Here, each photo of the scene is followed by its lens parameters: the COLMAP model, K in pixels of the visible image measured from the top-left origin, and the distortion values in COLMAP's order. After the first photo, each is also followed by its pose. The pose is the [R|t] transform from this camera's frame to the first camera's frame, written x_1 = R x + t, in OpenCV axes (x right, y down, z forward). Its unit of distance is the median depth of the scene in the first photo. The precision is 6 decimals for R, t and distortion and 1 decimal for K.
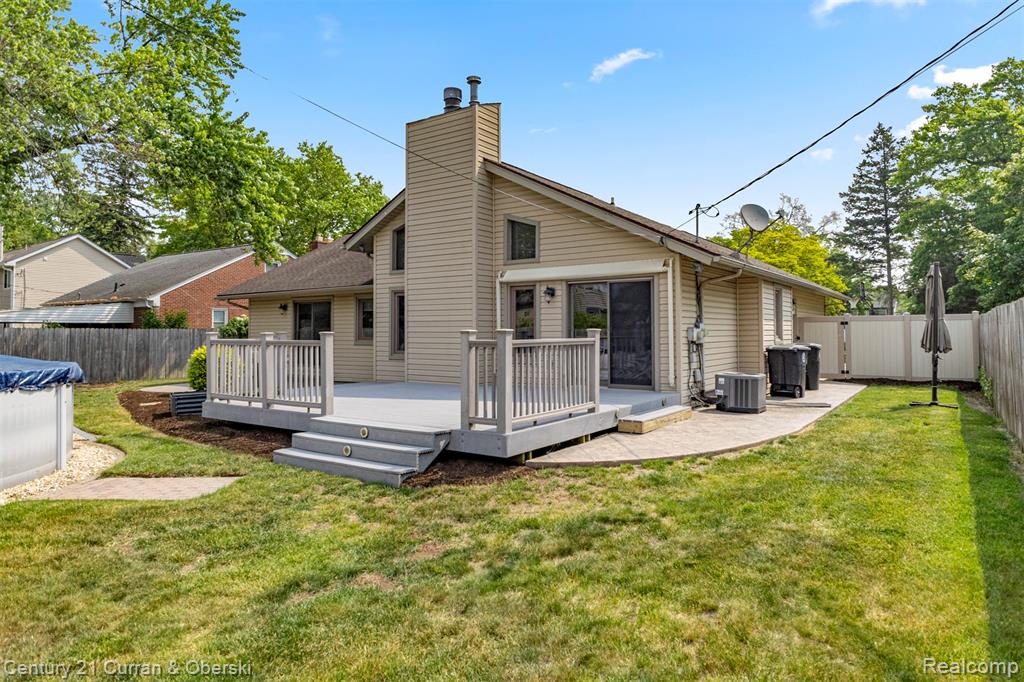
lens RADIAL K [[626.9, 0, 514.9], [0, 626.9, 321.6], [0, 0, 1]] dist [-0.000161, -0.001963]
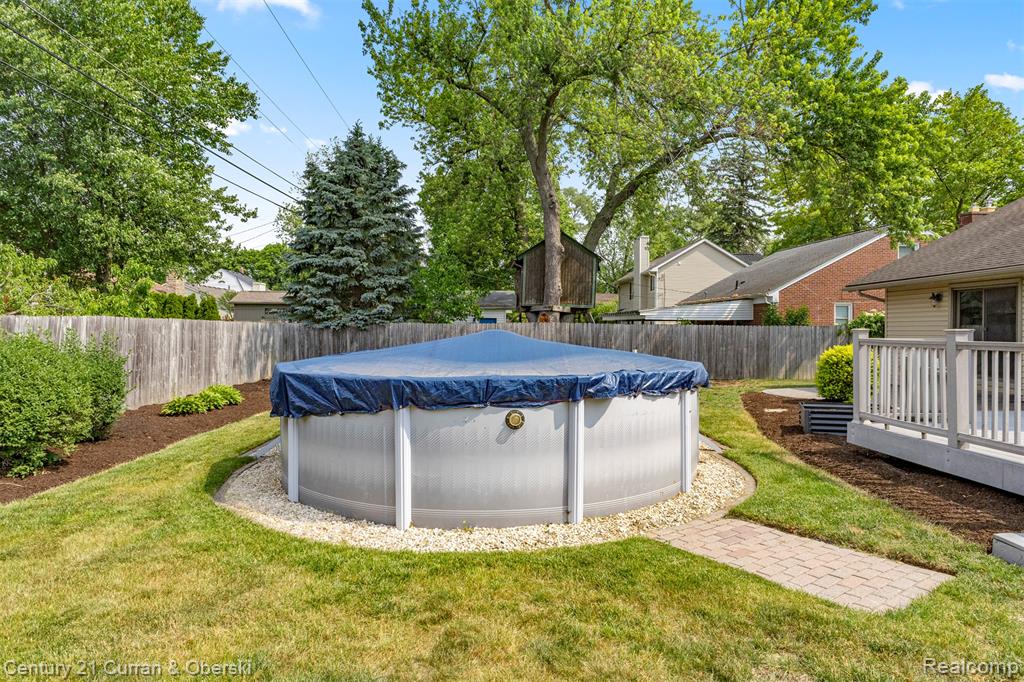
lens RADIAL K [[626.9, 0, 514.9], [0, 626.9, 321.6], [0, 0, 1]] dist [-0.000161, -0.001963]
pose [[0.618370, -0.003889, -0.785878, -0.085597], [0.005616, 0.999984, -0.000529, 0.003892], [0.785867, -0.004086, 0.618382, 0.125295]]
